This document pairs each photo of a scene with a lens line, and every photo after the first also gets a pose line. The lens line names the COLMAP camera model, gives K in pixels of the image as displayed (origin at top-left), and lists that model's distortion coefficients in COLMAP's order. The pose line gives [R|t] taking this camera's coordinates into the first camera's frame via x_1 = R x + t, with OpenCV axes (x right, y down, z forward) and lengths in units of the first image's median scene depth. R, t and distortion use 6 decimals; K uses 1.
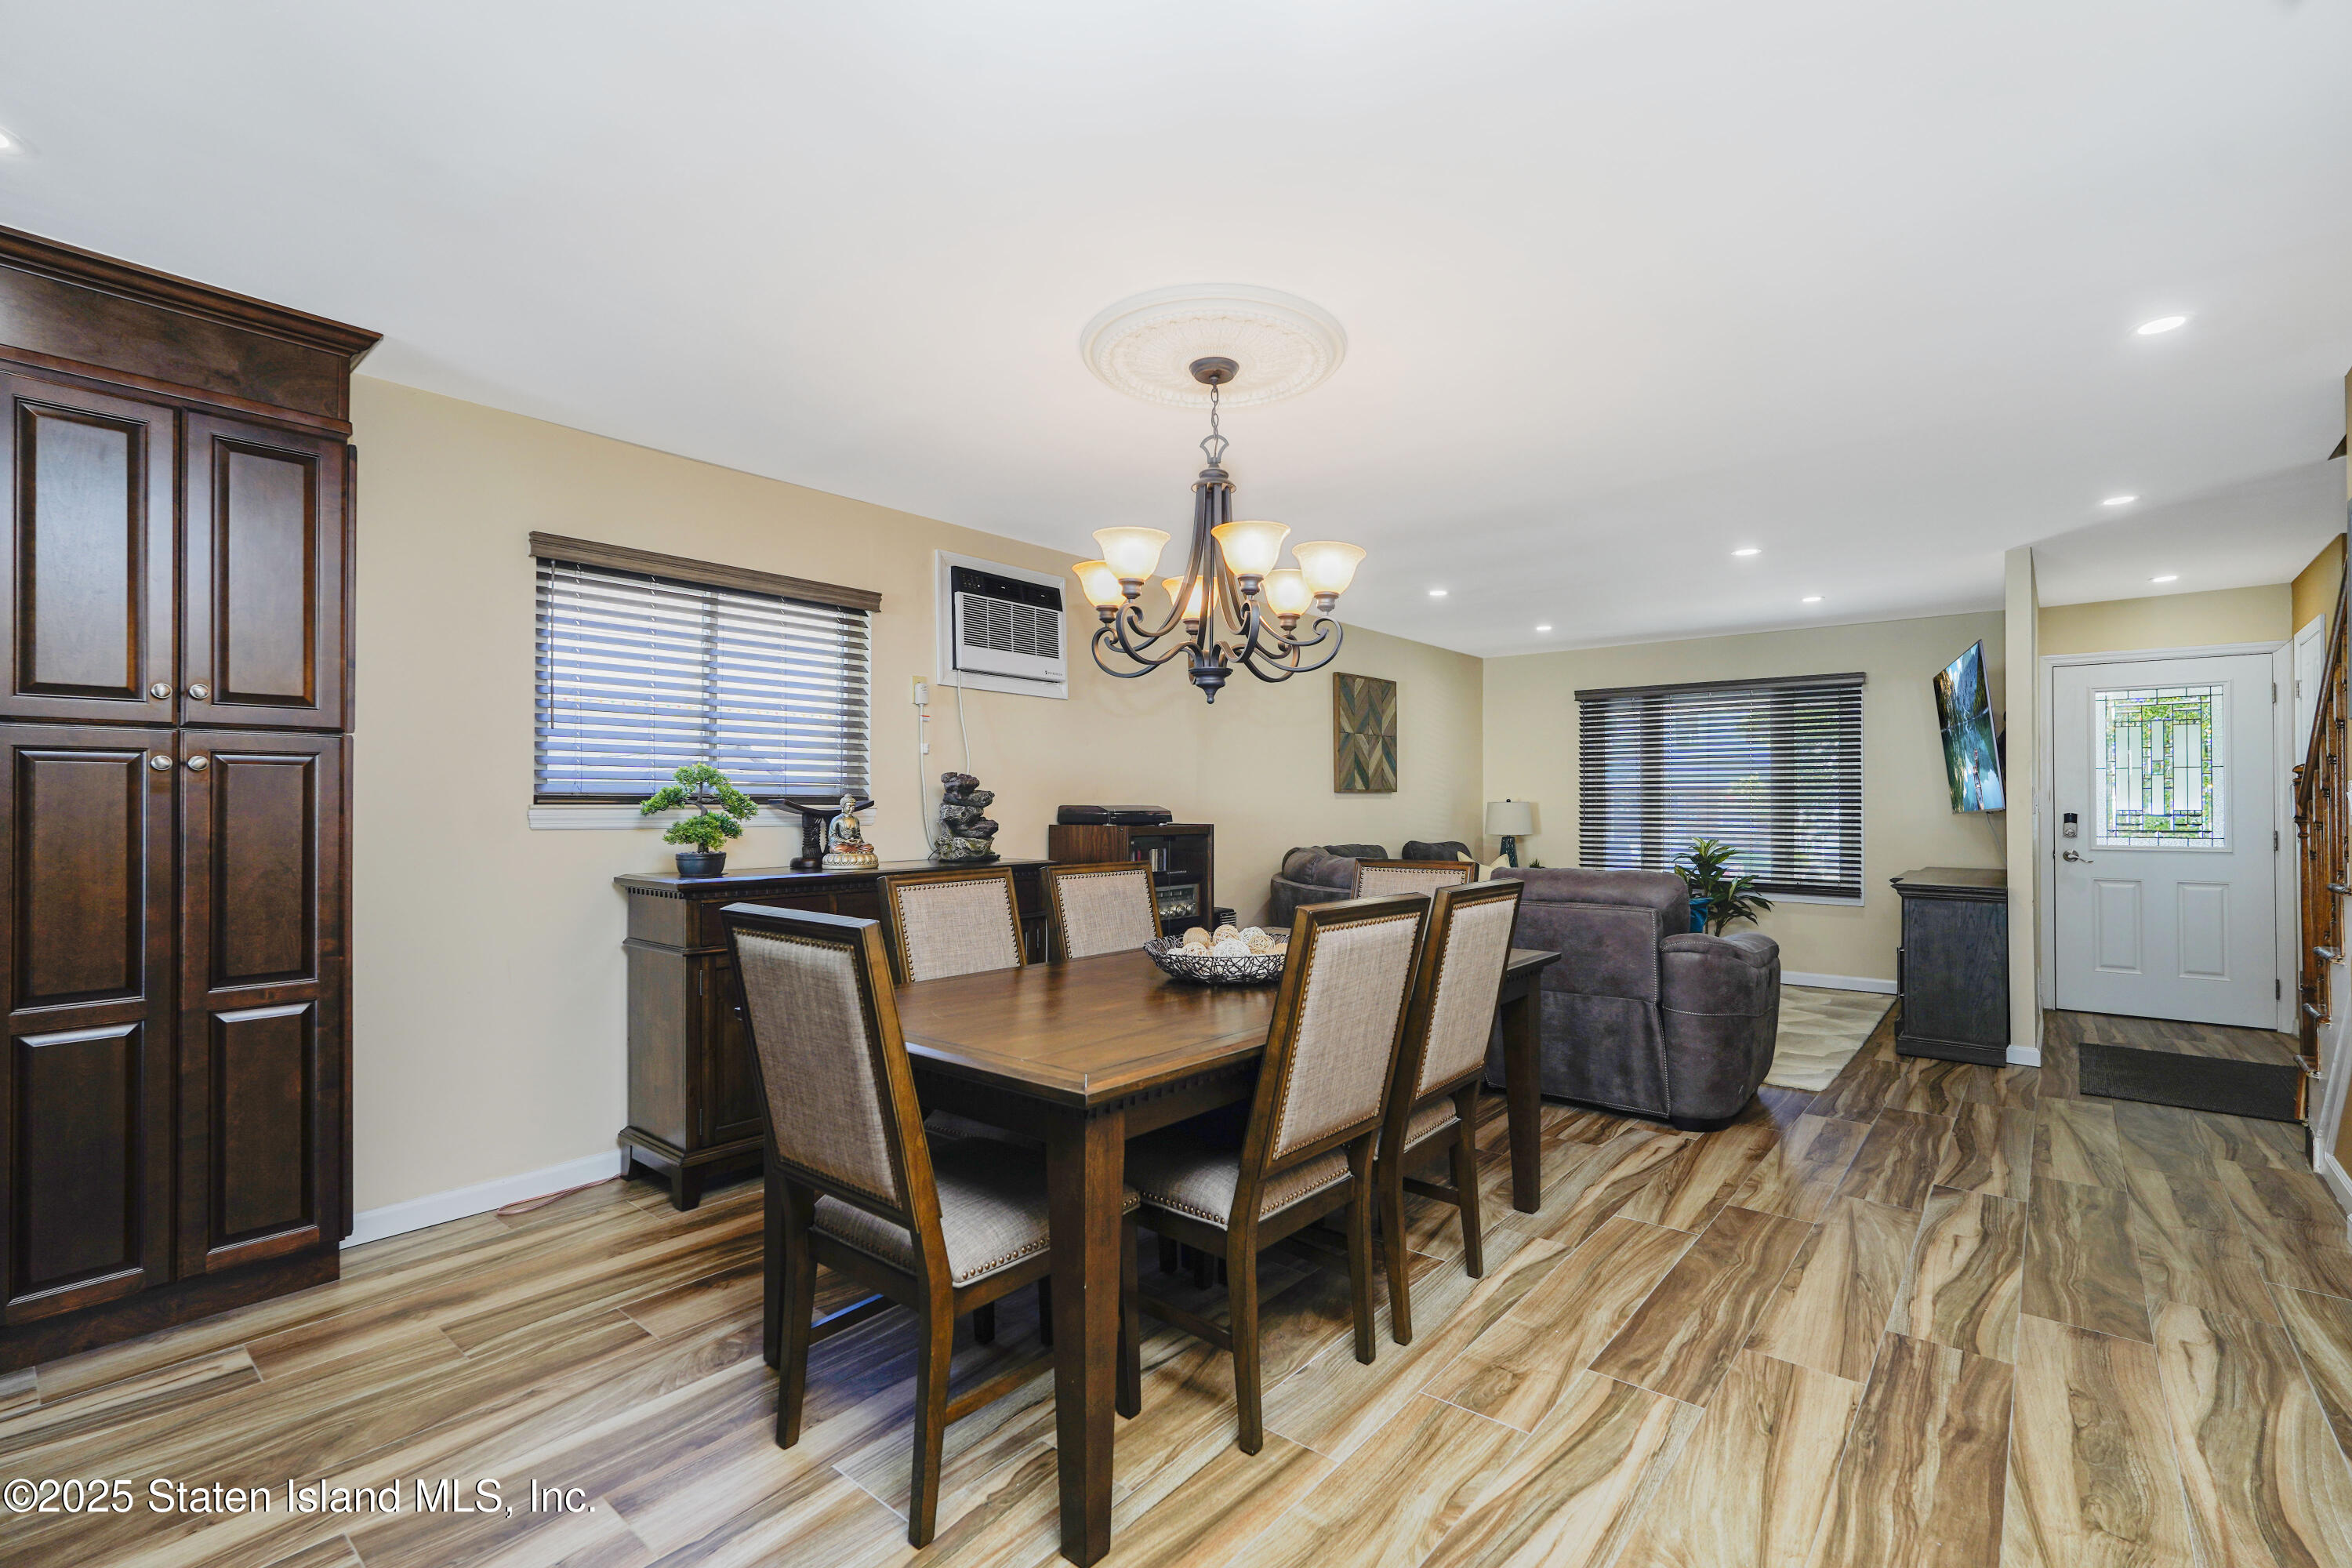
lens RADIAL K [[1068.5, 0, 1177.9], [0, 1068.5, 796.6], [0, 0, 1]] dist [-0.013605, 0.010857]
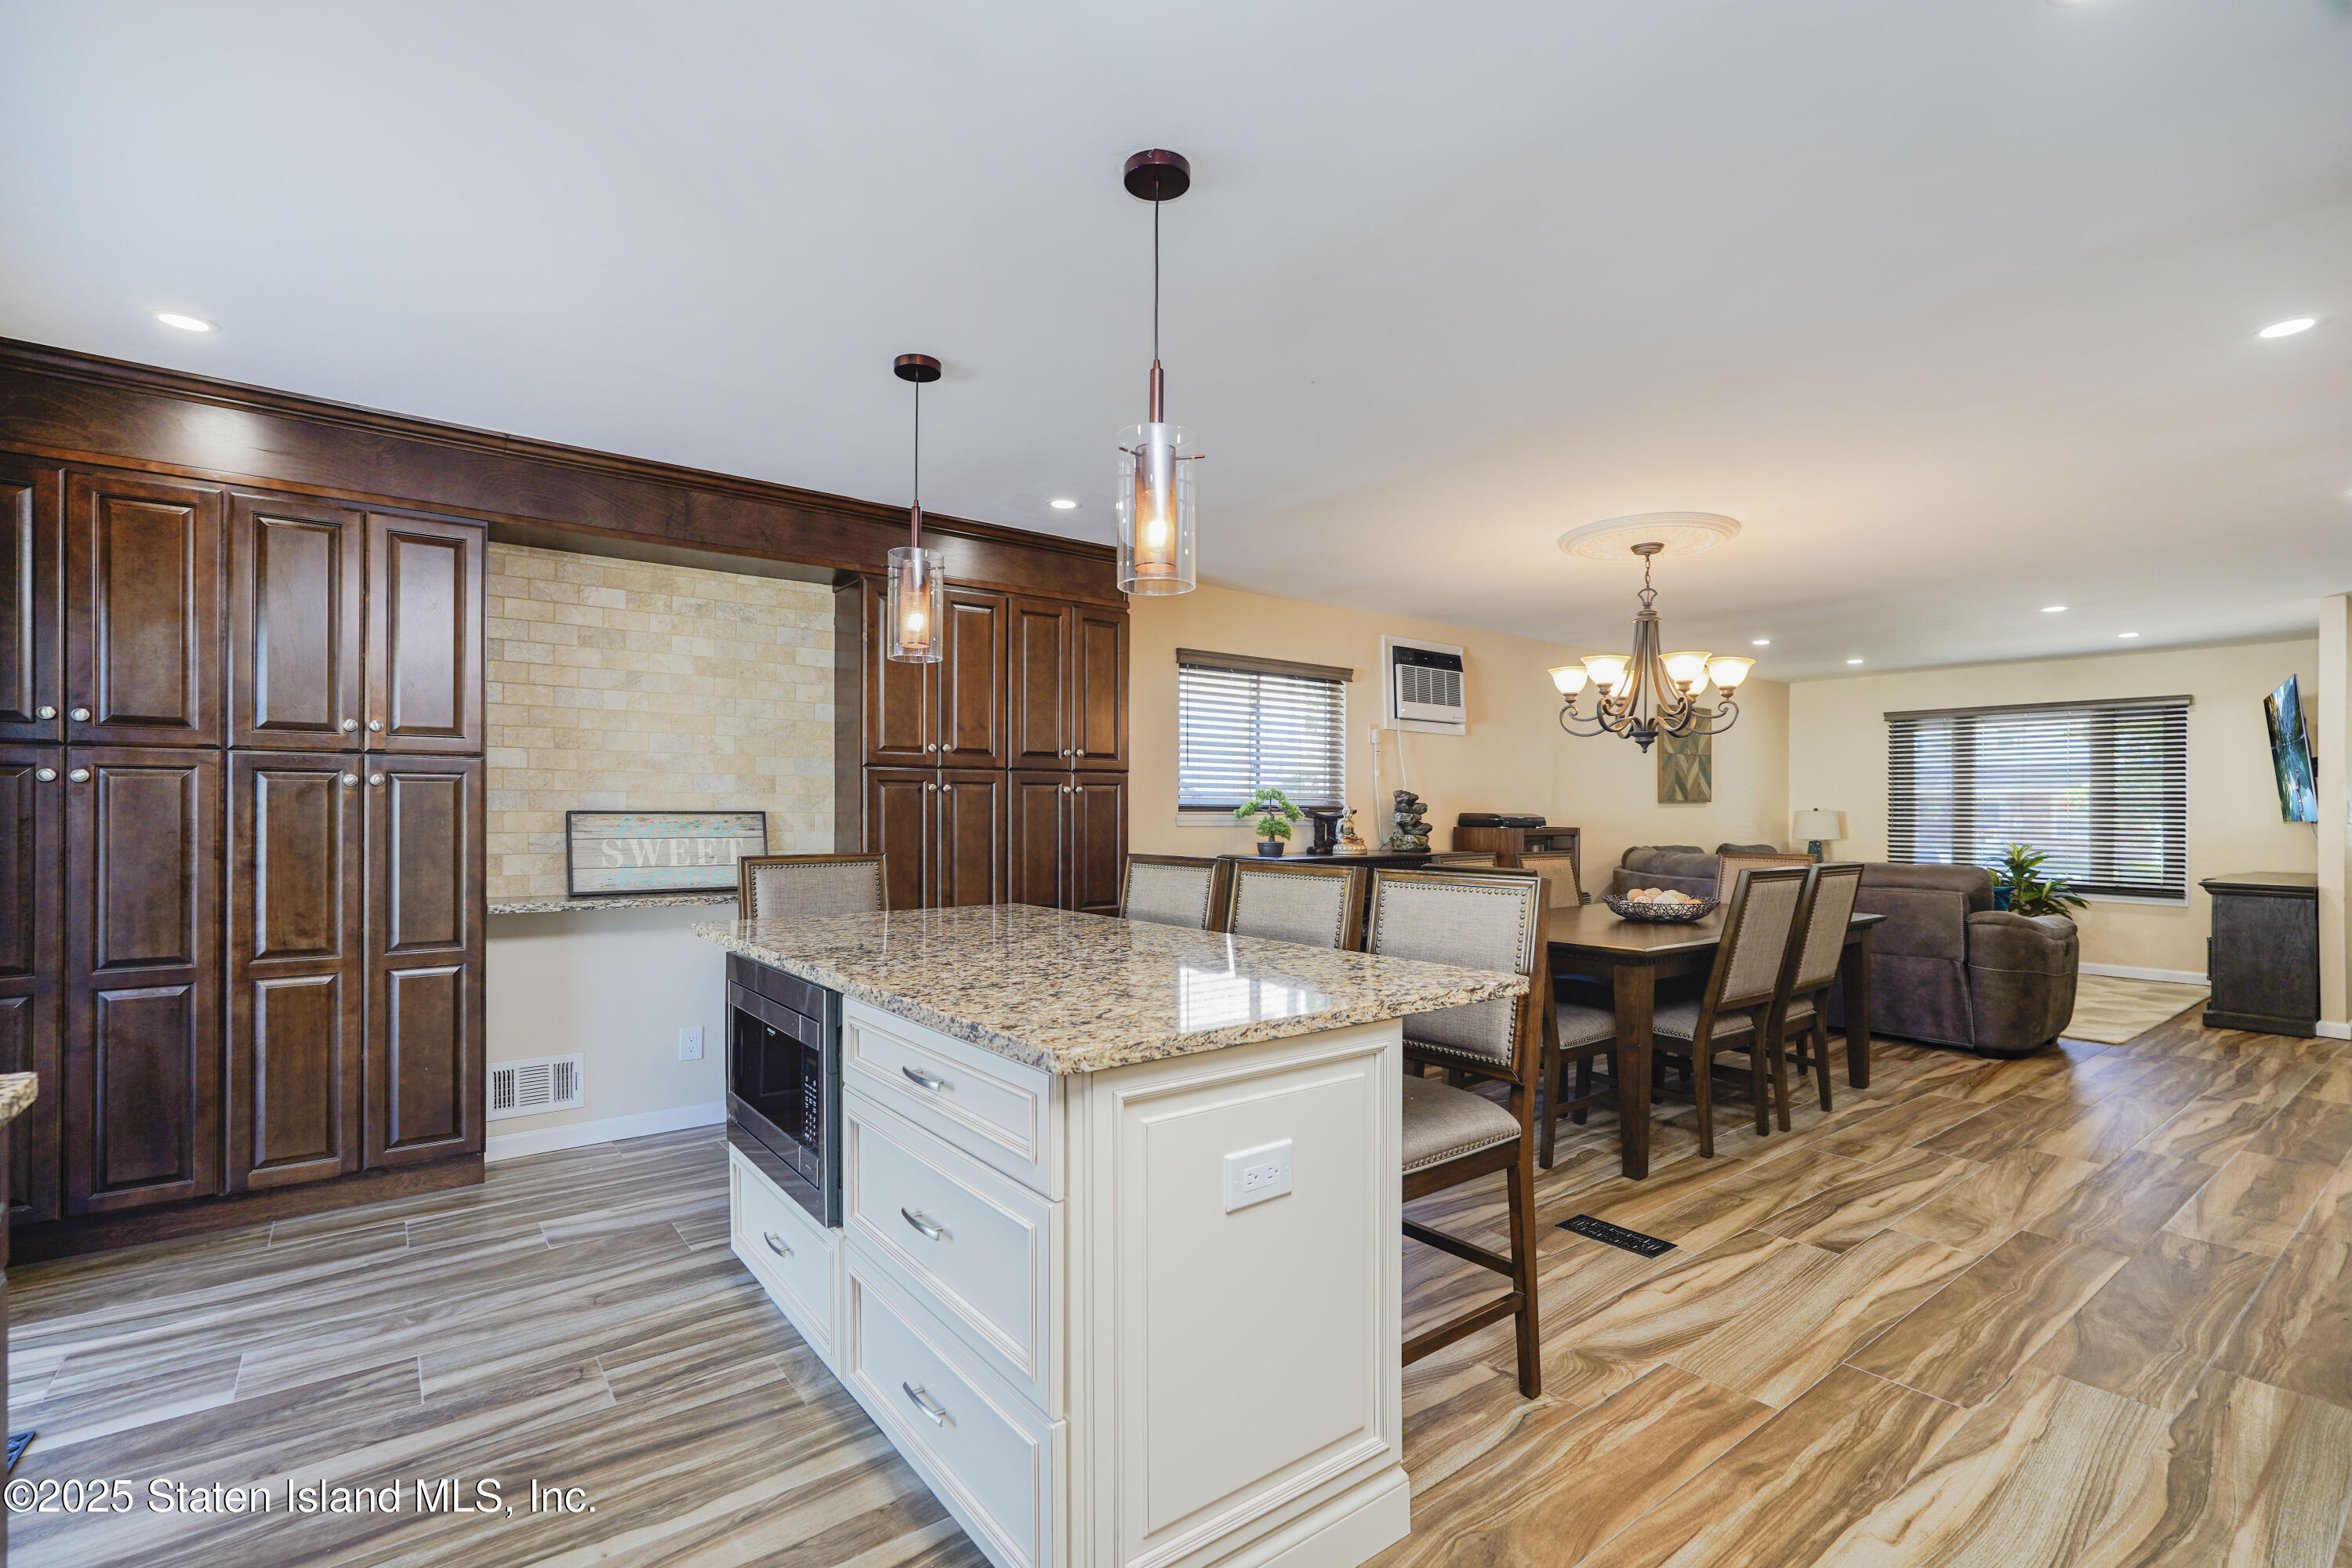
lens RADIAL K [[1046.0, 0, 1135.6], [0, 1046.0, 804.4], [0, 0, 1]] dist [-0.011540, 0.009629]
pose [[0.967487, 0.002205, -0.252910, -0.236315], [-0.001292, 0.999992, 0.003777, -0.009810], [0.252916, -0.003327, 0.967482, -0.553414]]
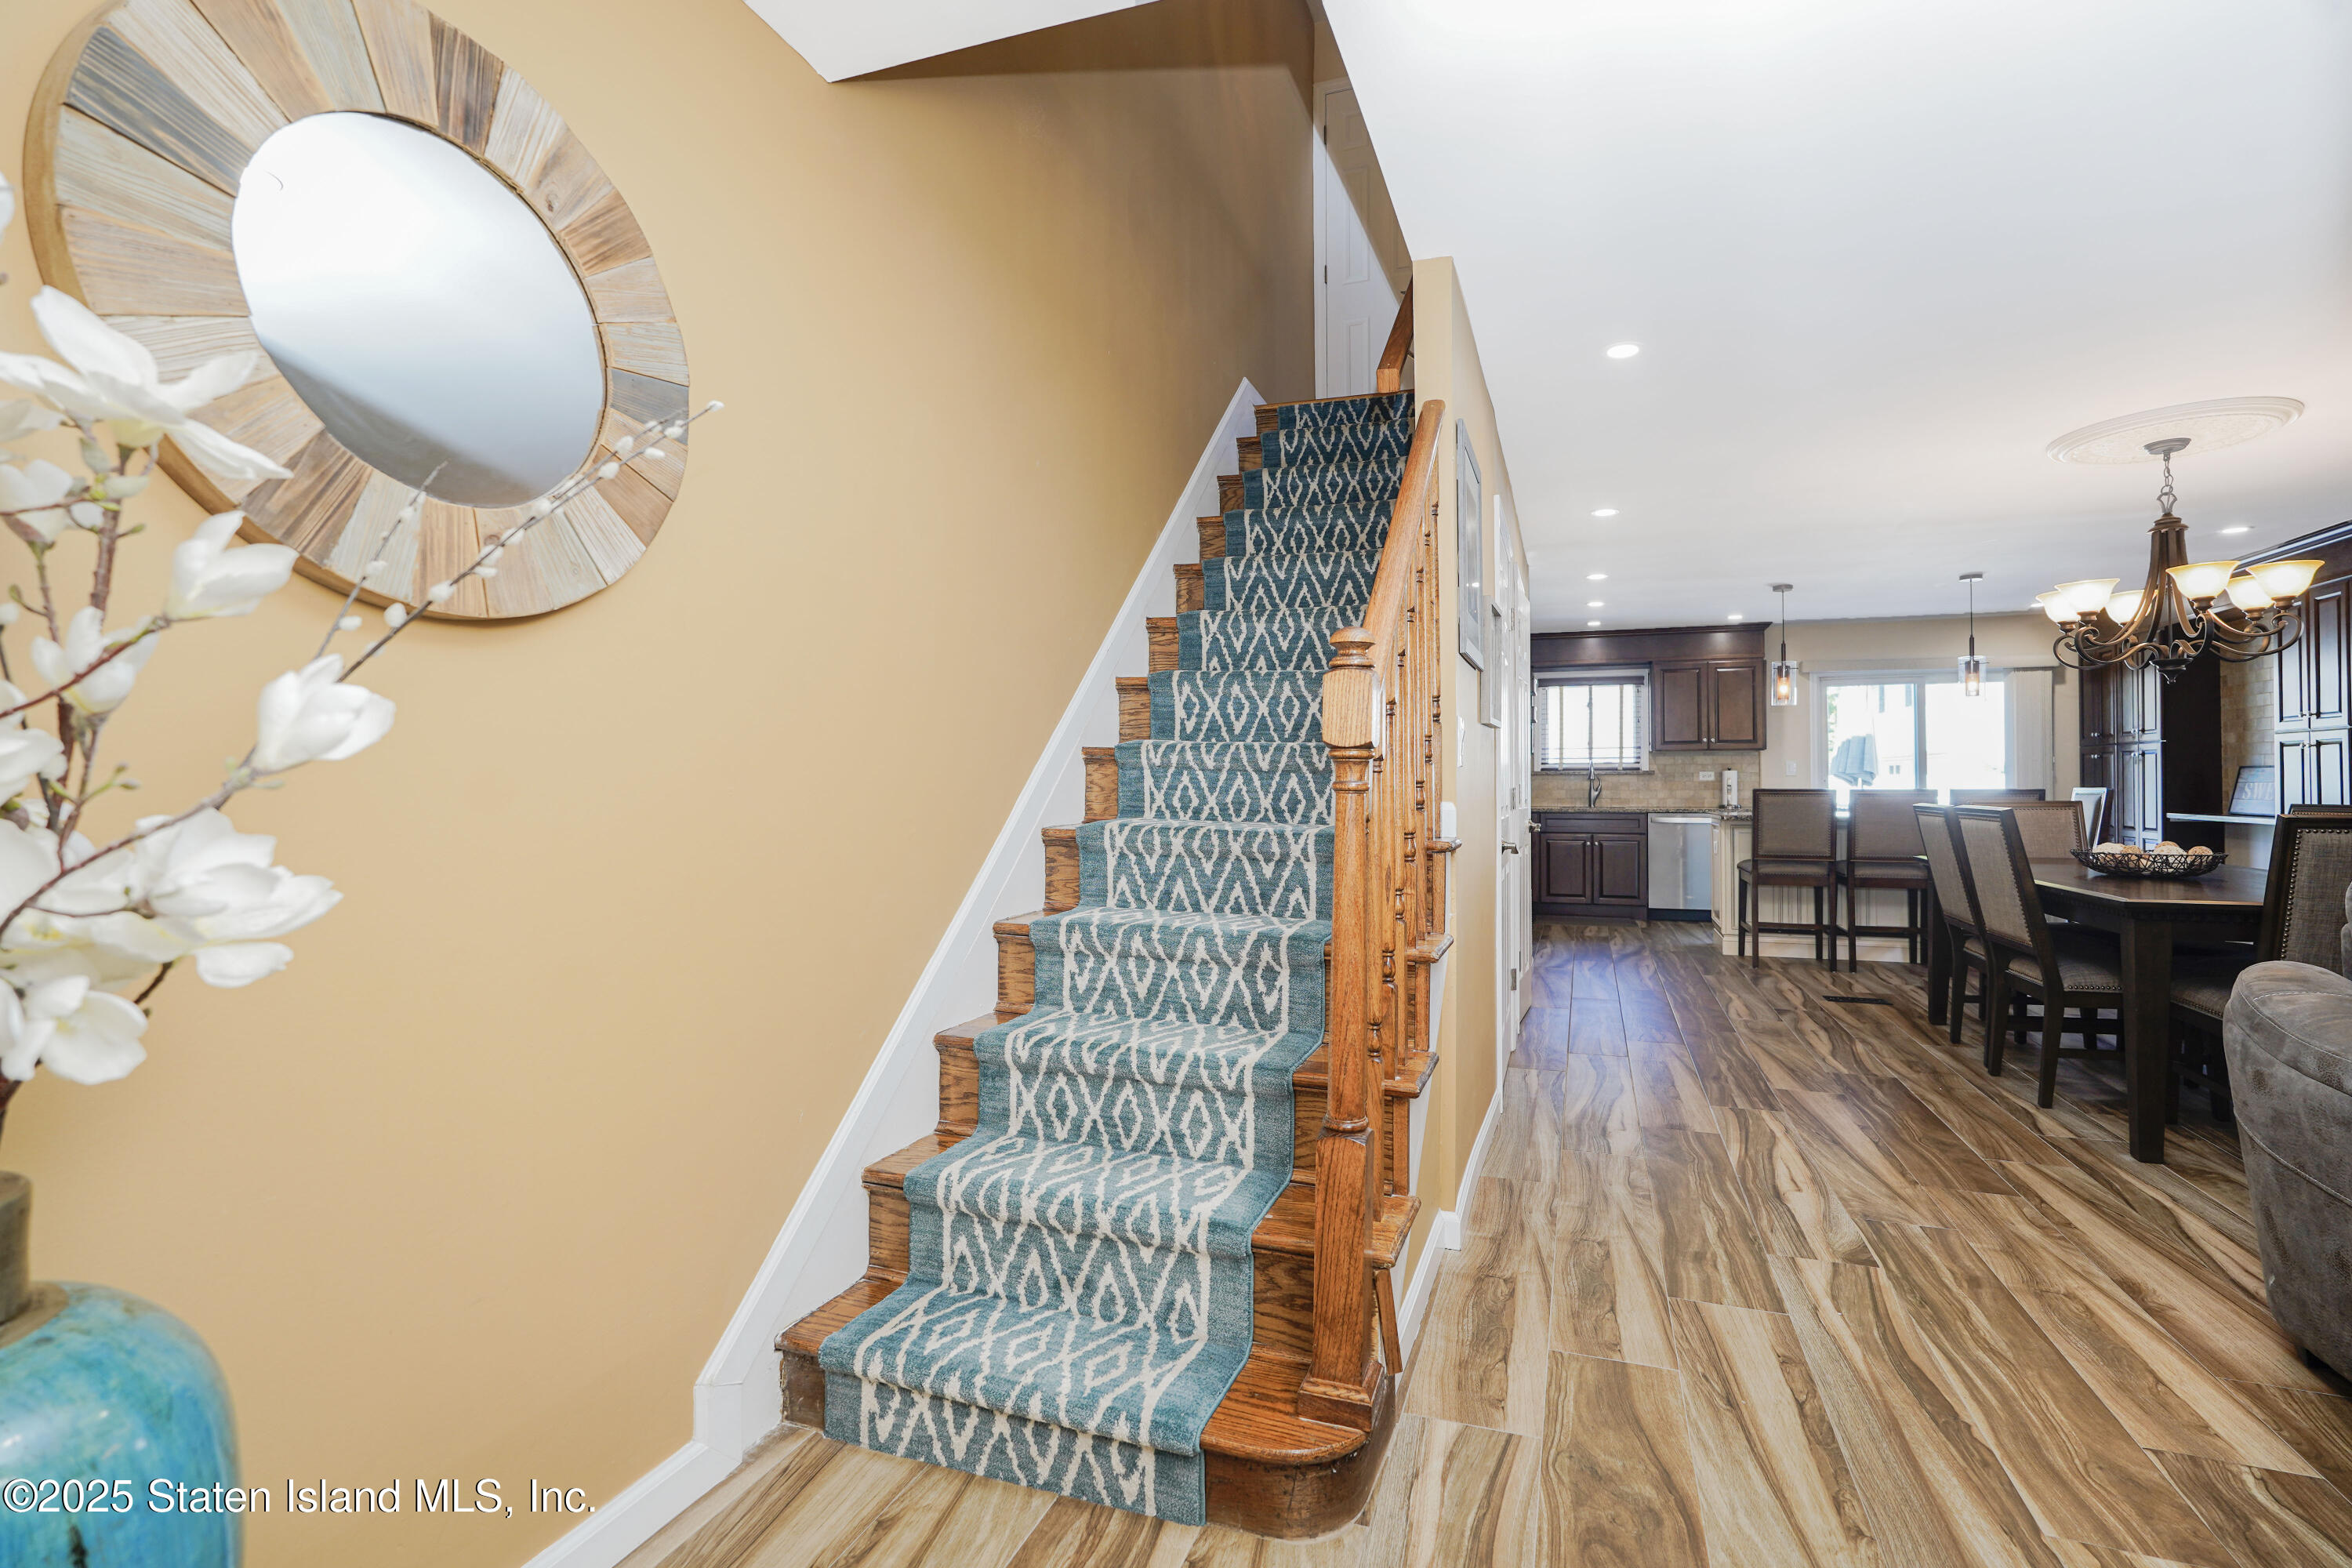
lens RADIAL K [[1067.5, 0, 1217.0], [0, 1067.5, 779.9], [0, 0, 1]] dist [-0.000953, 0.000169]
pose [[-0.935183, 0.001318, -0.354161, 1.177194], [0.004749, 0.999950, -0.008821, 0.034463], [0.354132, -0.009931, -0.935143, 1.292274]]
